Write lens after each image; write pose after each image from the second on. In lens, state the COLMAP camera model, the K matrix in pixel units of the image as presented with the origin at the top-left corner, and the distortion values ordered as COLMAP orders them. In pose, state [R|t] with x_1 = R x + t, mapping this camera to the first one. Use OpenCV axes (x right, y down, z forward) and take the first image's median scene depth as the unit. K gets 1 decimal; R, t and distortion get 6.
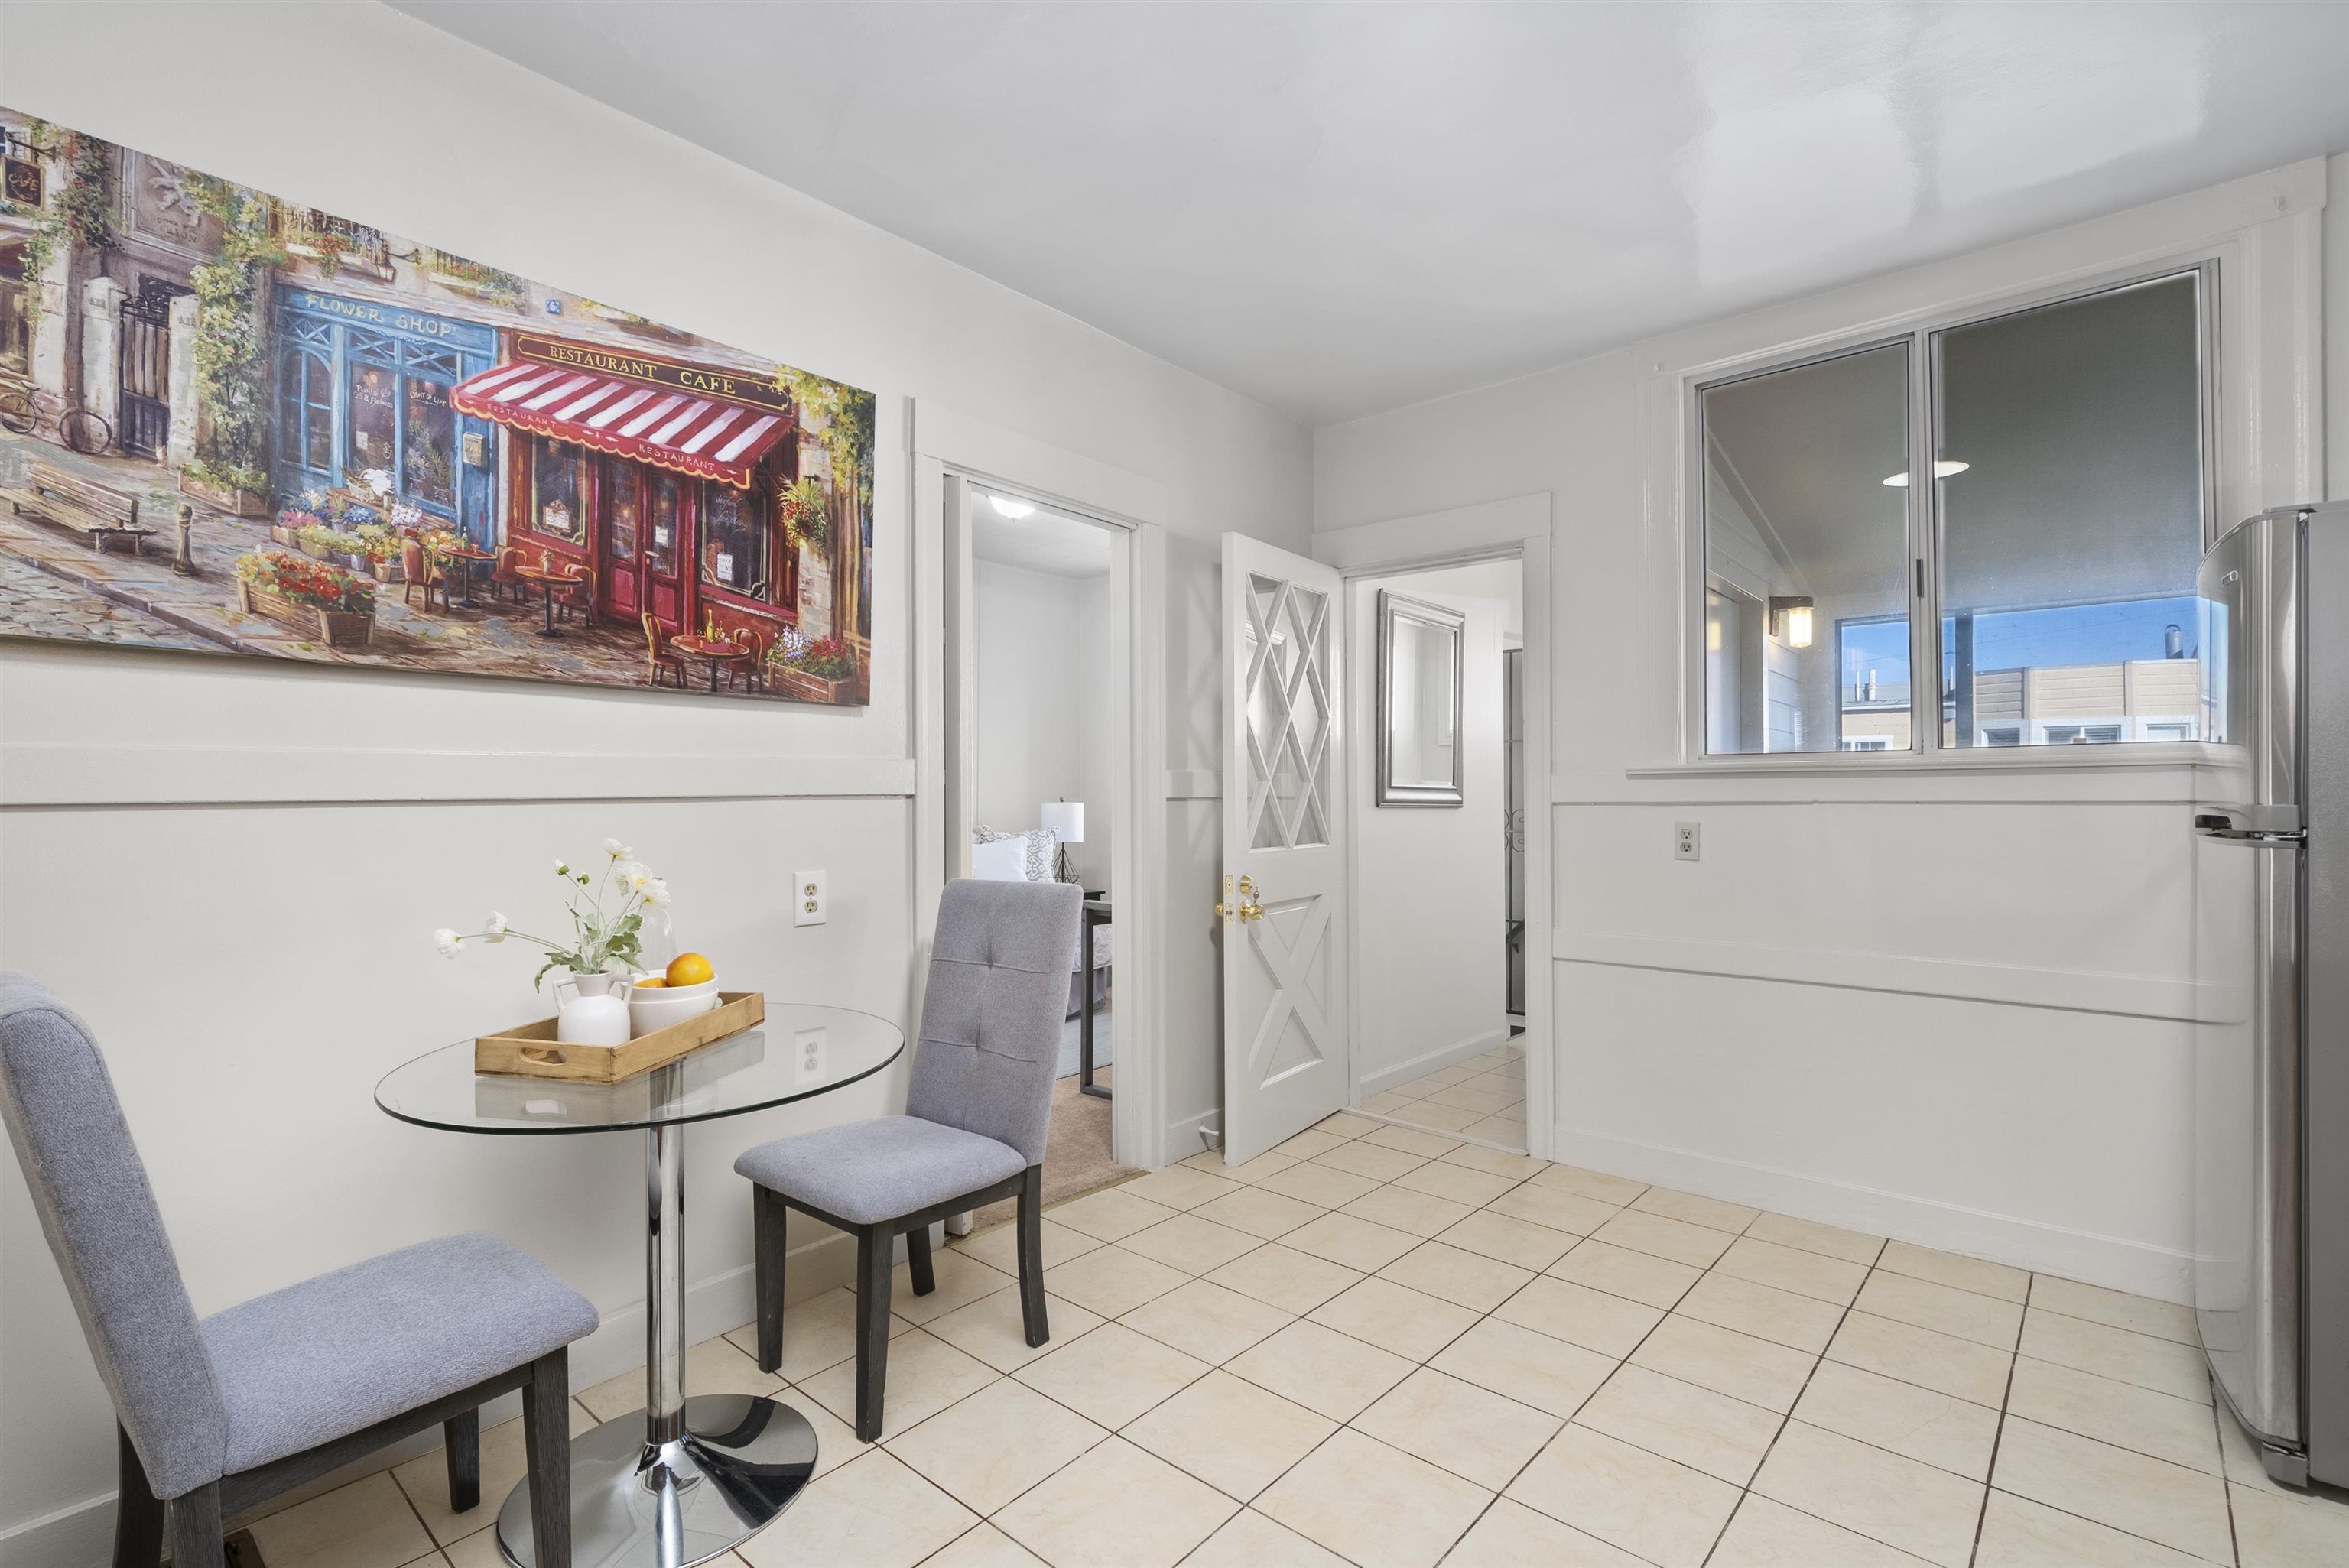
lens RADIAL K [[1080.8, 0, 1169.1], [0, 1080.8, 781.0], [0, 0, 1]] dist [0.000664, 0.000544]
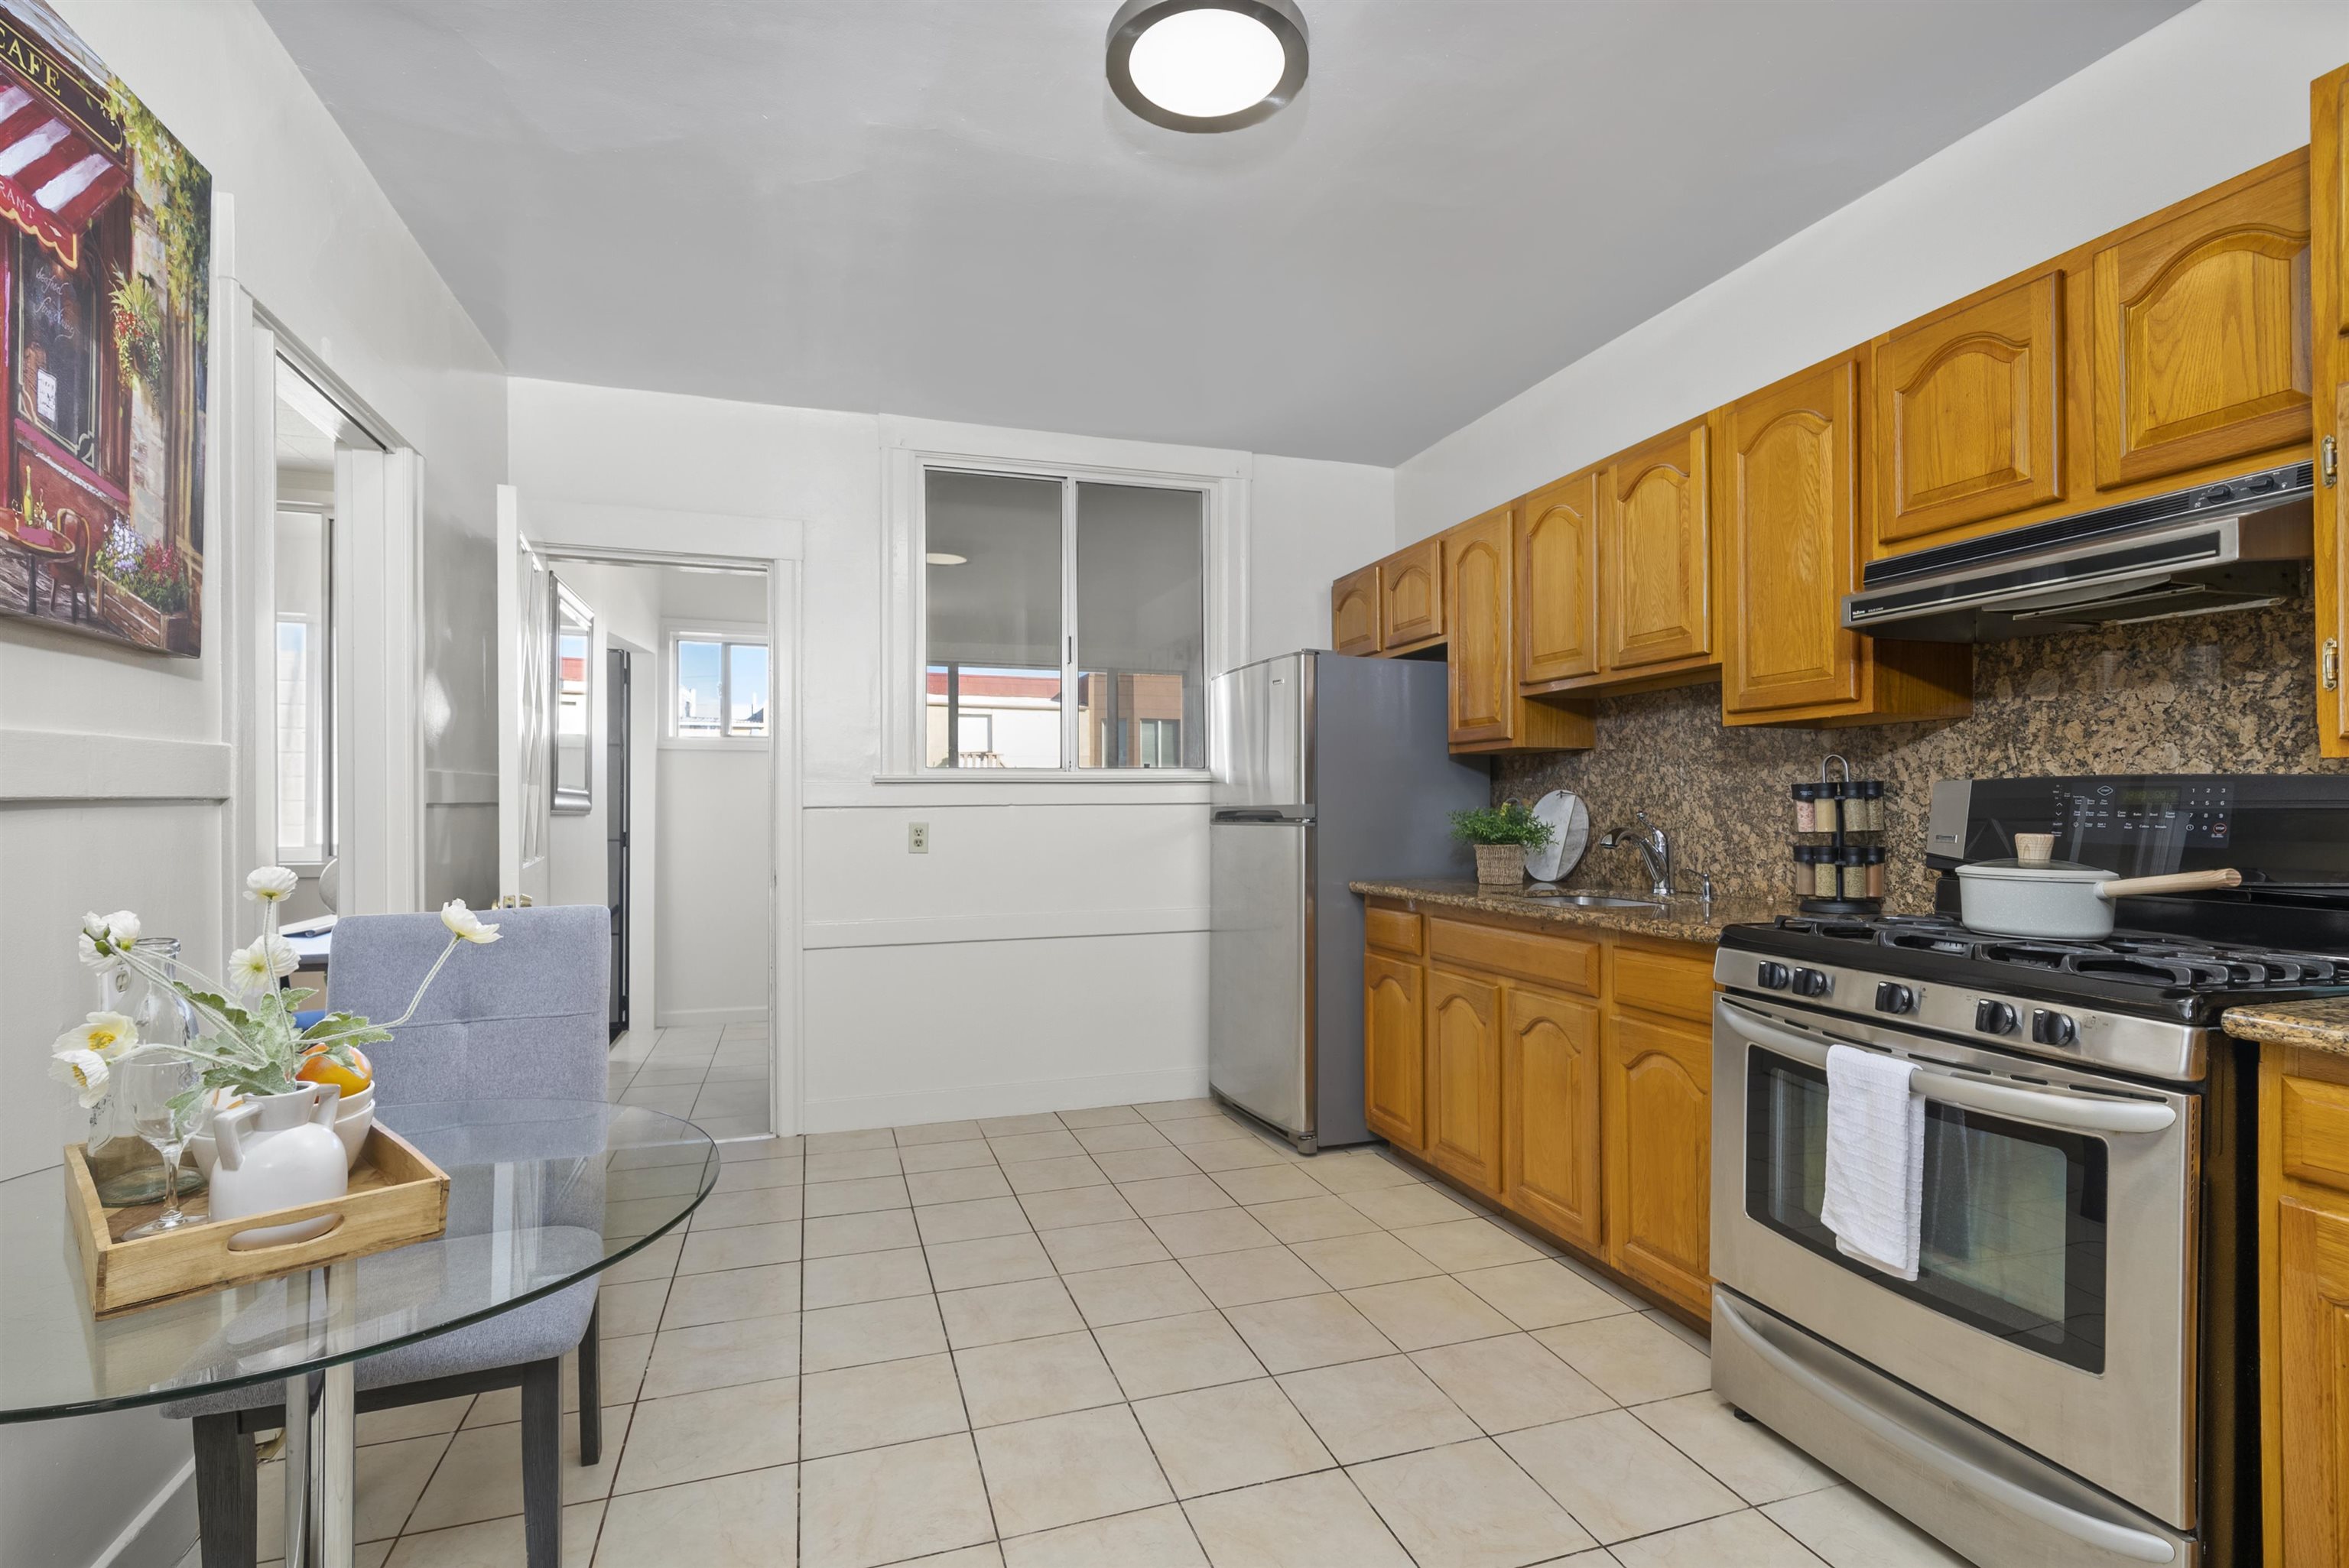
lens RADIAL K [[1080.8, 0, 1168.4], [0, 1080.8, 799.8], [0, 0, 1]] dist [0.000664, 0.000544]
pose [[0.503359, -0.000670, 0.864077, -0.575156], [-0.006702, 0.999967, 0.004679, 0.007630], [-0.864052, -0.008146, 0.503337, 0.191569]]
